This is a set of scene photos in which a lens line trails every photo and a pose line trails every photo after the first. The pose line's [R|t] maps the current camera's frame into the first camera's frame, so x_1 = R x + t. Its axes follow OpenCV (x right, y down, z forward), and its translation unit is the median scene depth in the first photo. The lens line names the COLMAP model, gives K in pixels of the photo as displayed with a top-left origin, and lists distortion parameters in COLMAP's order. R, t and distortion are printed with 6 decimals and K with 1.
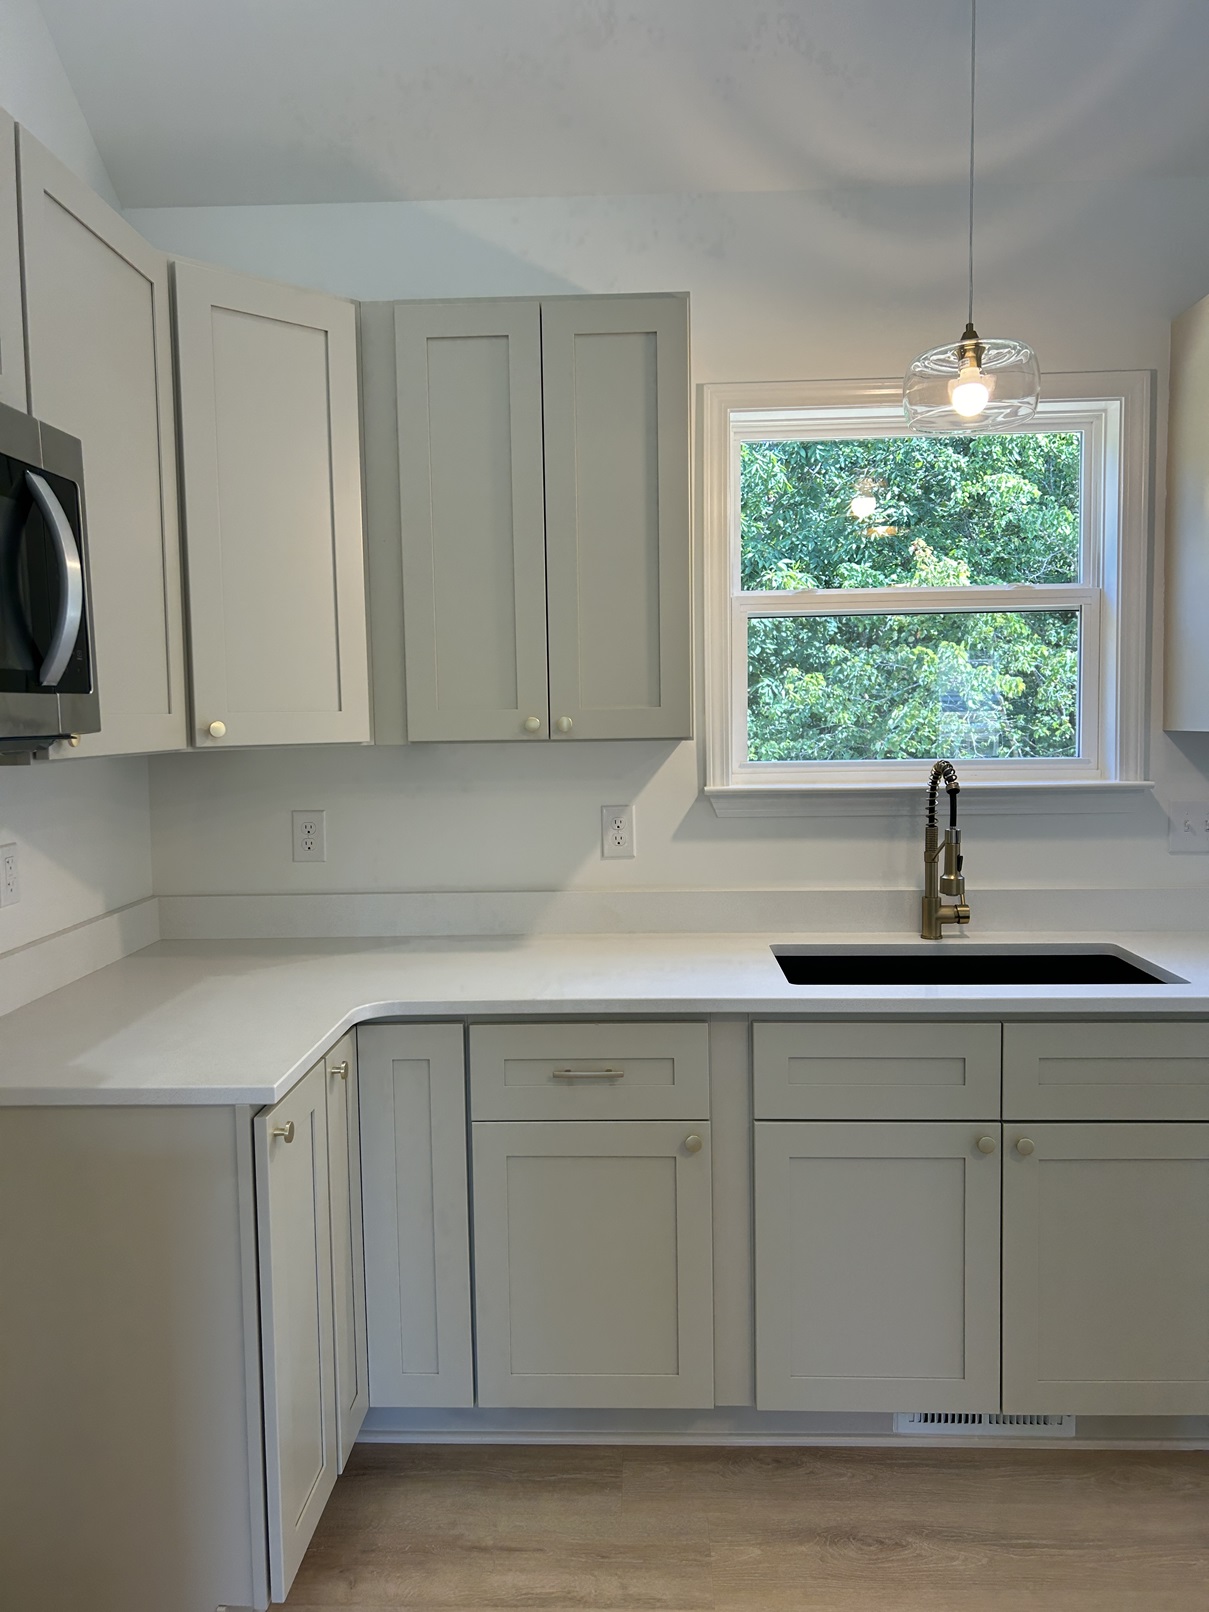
lens RADIAL K [[1194.7, 0, 604.5], [0, 1194.7, 806.0], [0, 0, 1]] dist [0.012158, -0.000117]
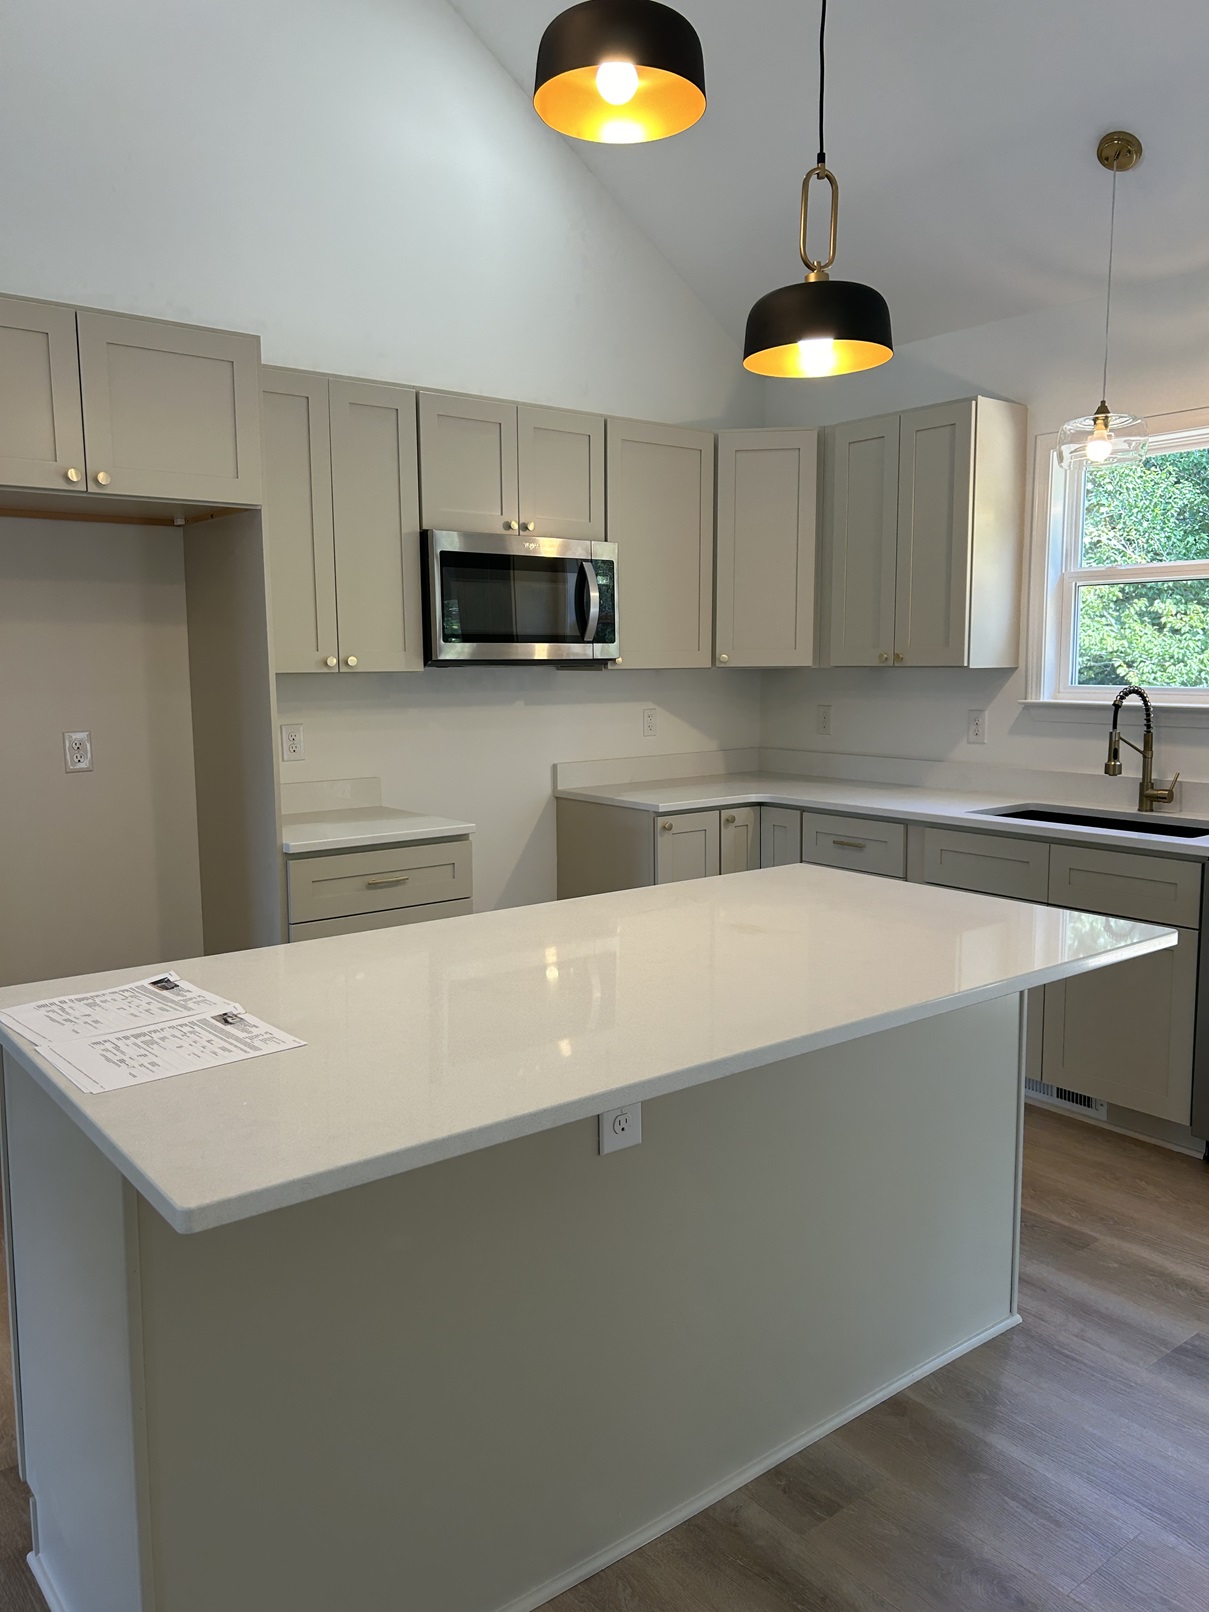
lens RADIAL K [[1238.8, 0, 604.5], [0, 1238.8, 806.0], [0, 0, 1]] dist [0.002057, -0.001328]
pose [[0.648950, 0.100871, -0.754114, 1.039159], [-0.061572, 0.994884, 0.080091, 0.028205], [0.758335, -0.005543, 0.651841, -0.486921]]
